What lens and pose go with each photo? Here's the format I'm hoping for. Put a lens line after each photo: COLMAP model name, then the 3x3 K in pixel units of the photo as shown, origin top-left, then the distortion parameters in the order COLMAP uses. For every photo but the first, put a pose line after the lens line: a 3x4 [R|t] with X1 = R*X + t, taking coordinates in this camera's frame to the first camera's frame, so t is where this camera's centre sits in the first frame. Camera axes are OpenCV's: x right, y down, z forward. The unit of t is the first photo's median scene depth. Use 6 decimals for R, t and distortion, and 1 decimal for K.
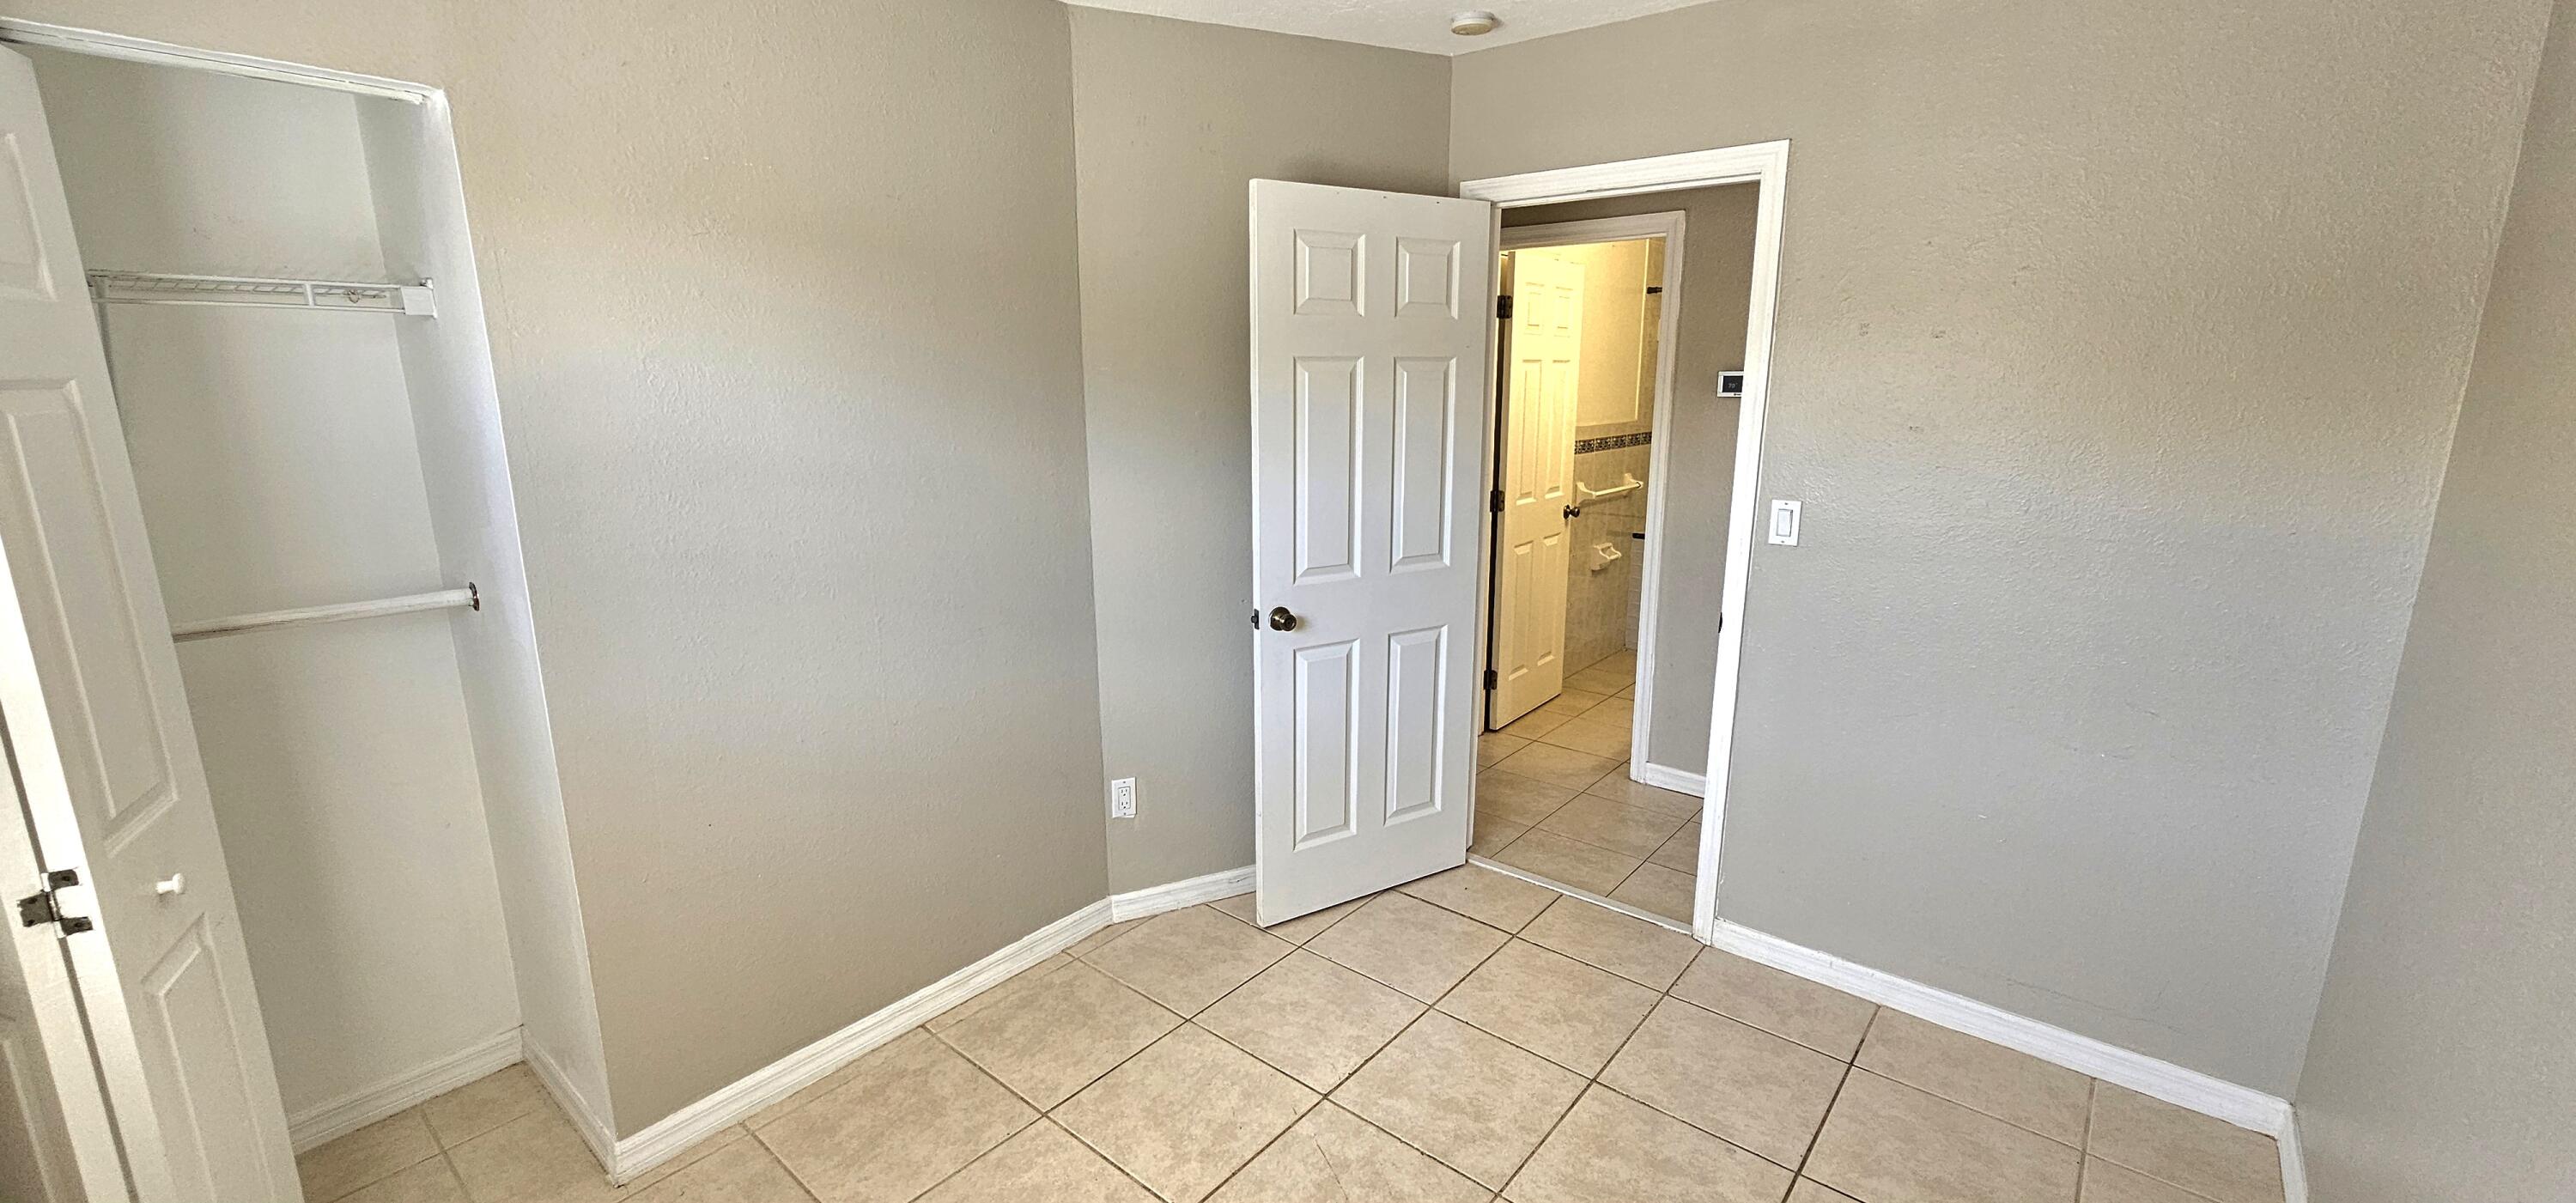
lens RADIAL K [[1053.4, 0, 1291.0], [0, 1053.4, 615.9], [0, 0, 1]] dist [0.004114, -0.000023]
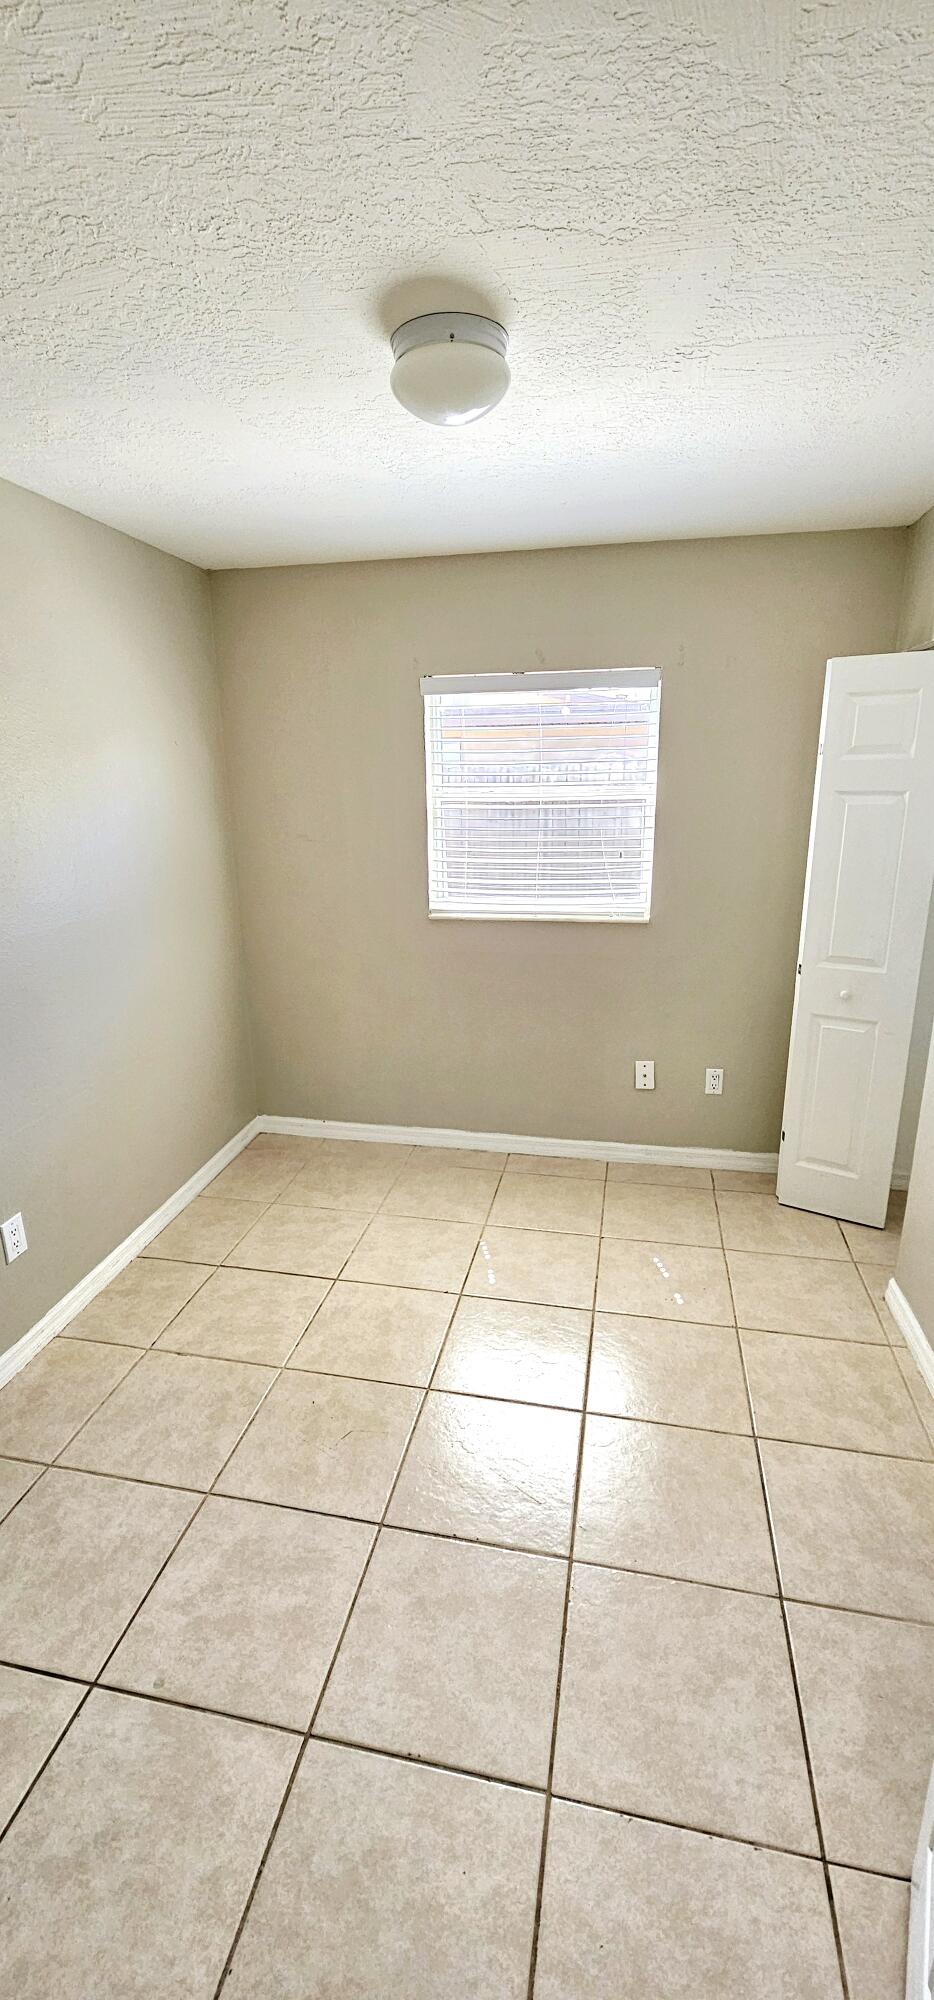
lens RADIAL K [[817.8, 0, 460.0], [0, 817.8, 1004.6], [0, 0, 1]] dist [0.004114, -0.000023]
pose [[-0.884354, 0.146829, -0.443125, 0.331676], [-0.087925, 0.879866, 0.467017, -0.296573], [0.458462, 0.451970, -0.765203, 1.120424]]
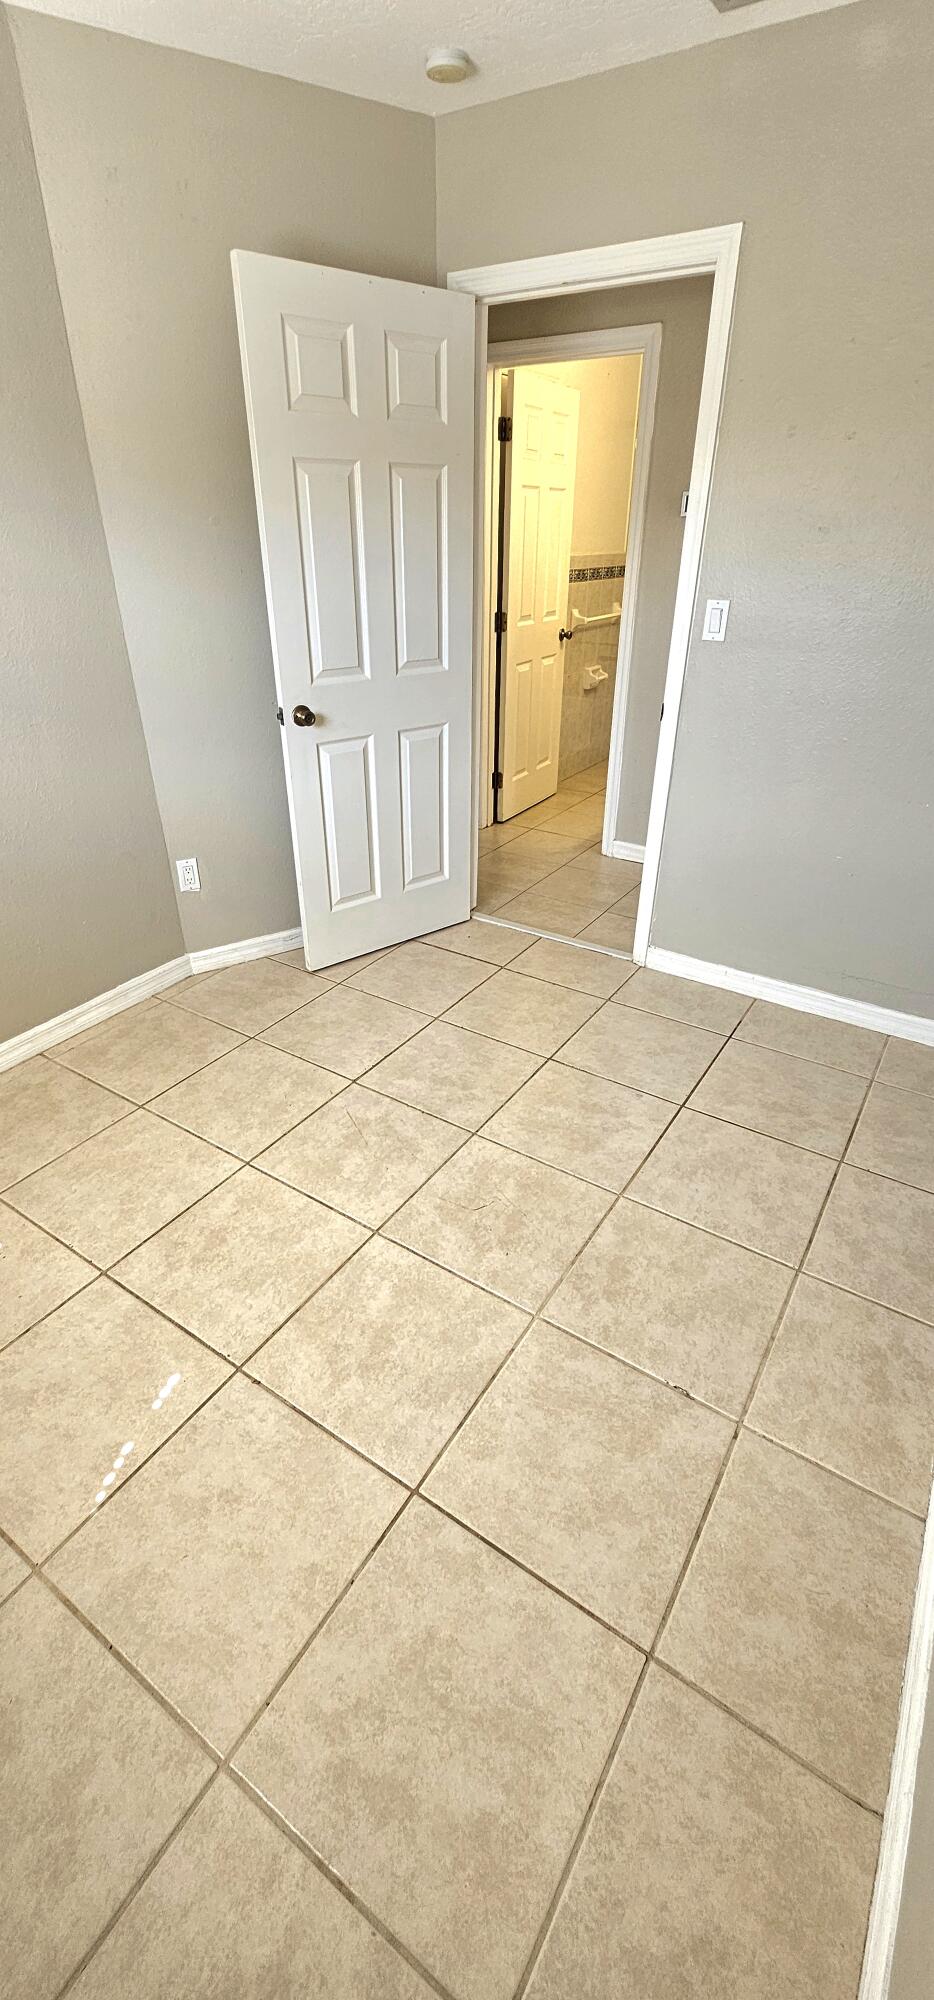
lens RADIAL K [[817.8, 0, 463.1], [0, 817.8, 1010.1], [0, 0, 1]] dist [0.004114, -0.000023]
pose [[0.993252, -0.055513, 0.101830, 0.059724], [0.022521, 0.953611, 0.300197, 0.047905], [-0.113771, -0.295878, 0.948426, 0.011091]]
